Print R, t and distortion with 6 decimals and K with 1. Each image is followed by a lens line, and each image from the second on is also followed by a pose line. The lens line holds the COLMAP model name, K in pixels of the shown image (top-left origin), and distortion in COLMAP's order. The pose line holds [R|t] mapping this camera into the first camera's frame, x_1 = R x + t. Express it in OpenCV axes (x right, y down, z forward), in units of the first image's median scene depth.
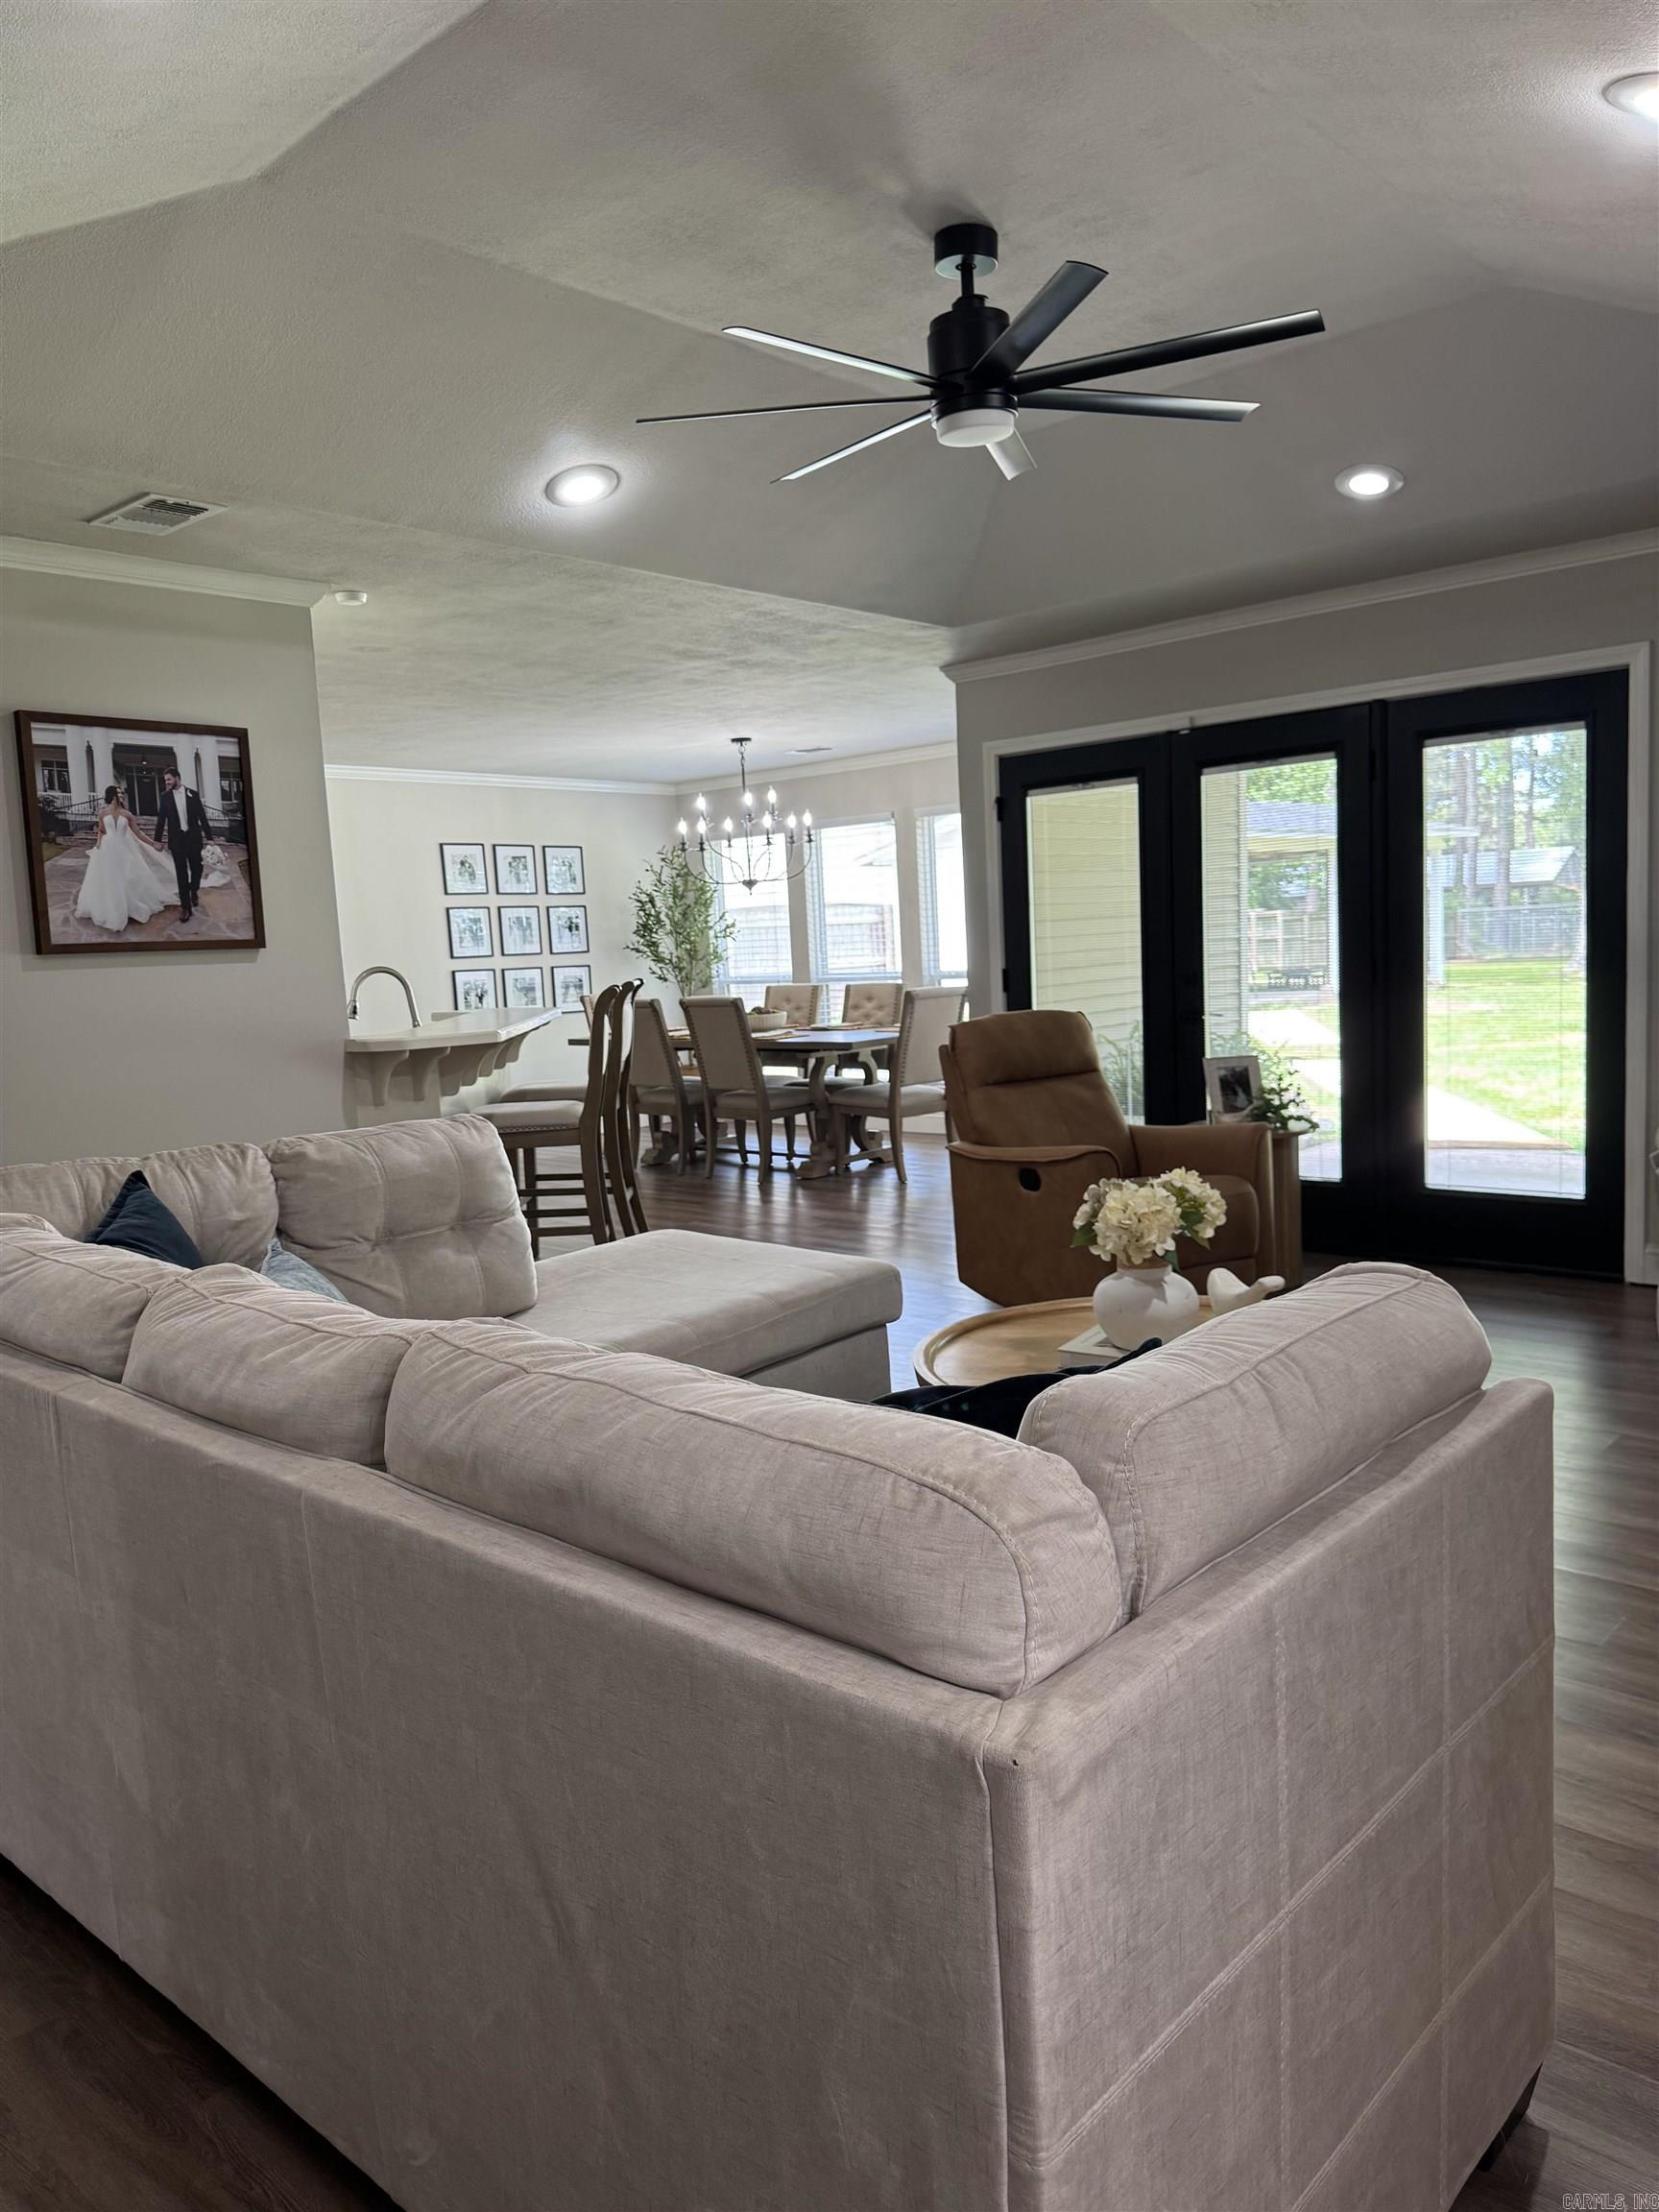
lens RADIAL K [[1565.6, 0, 840.2], [0, 1565.6, 1112.4], [0, 0, 1]] dist [0.229055, -0.487749]
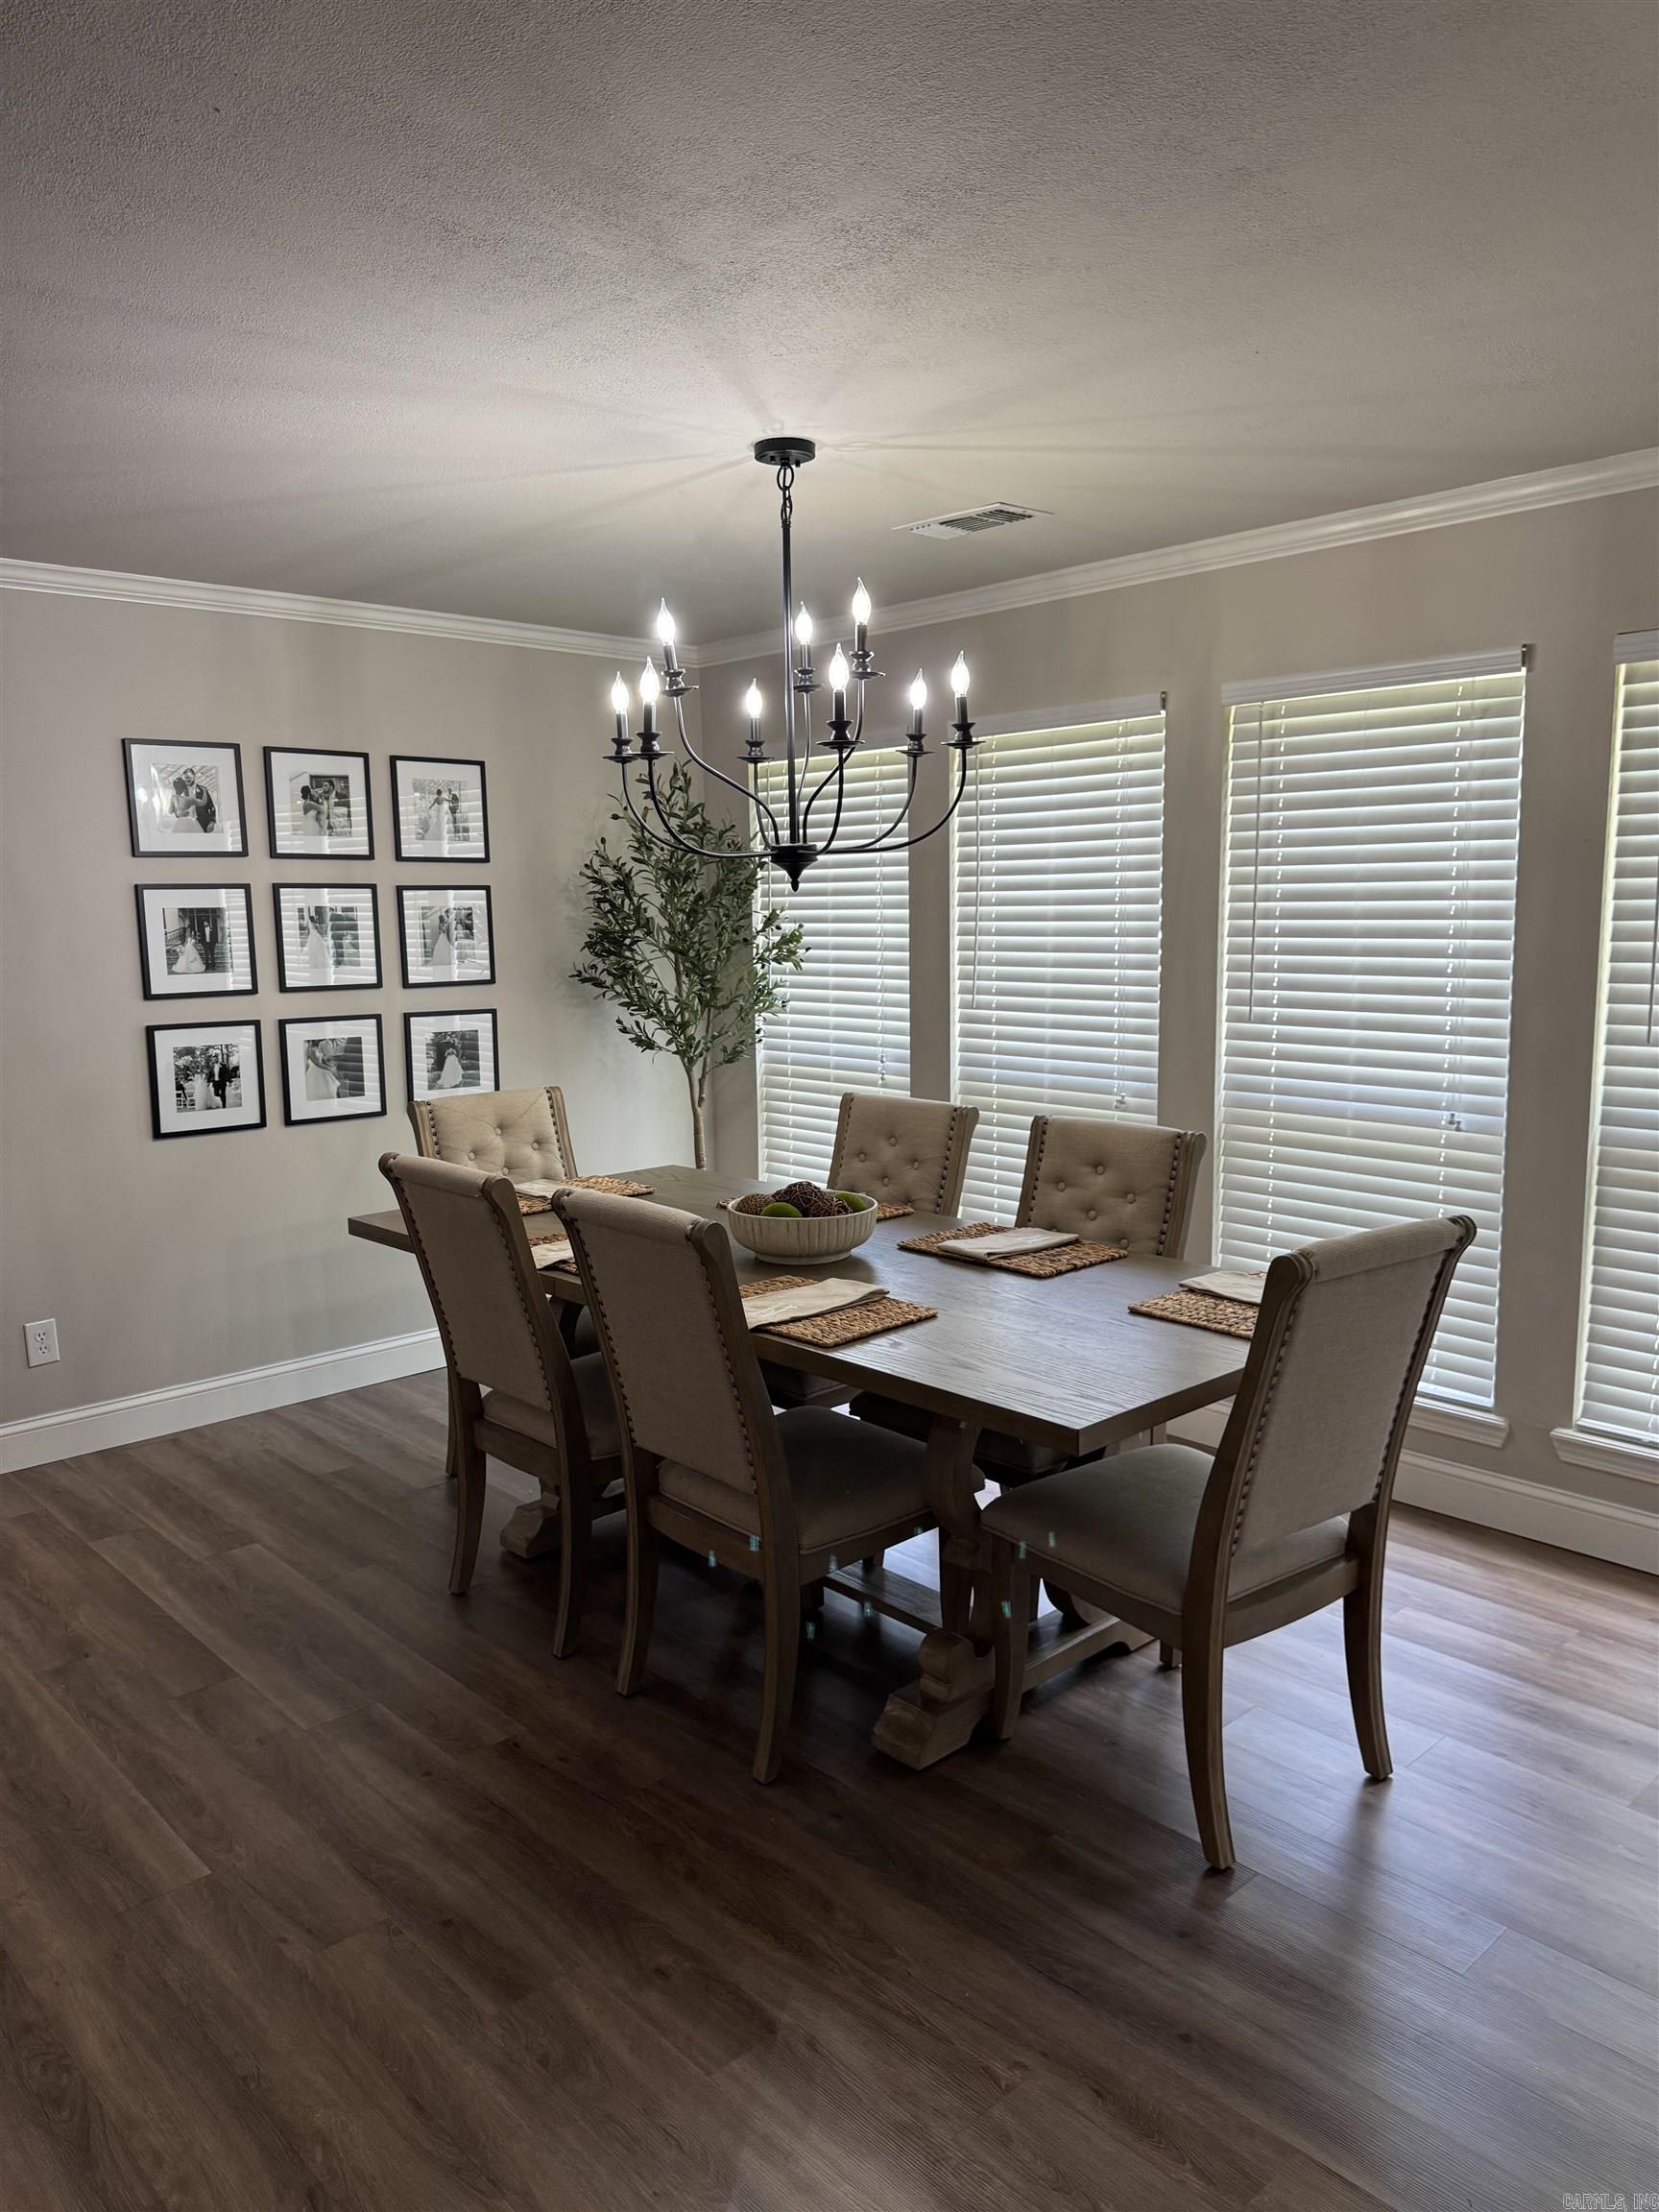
lens RADIAL K [[1565.6, 0, 840.2], [0, 1565.6, 1112.4], [0, 0, 1]] dist [0.229055, -0.487749]
pose [[0.994838, 0.049426, -0.088621, -0.010351], [-0.047369, 0.998560, 0.025169, -0.090106], [0.089738, -0.020841, 0.995747, 0.597494]]
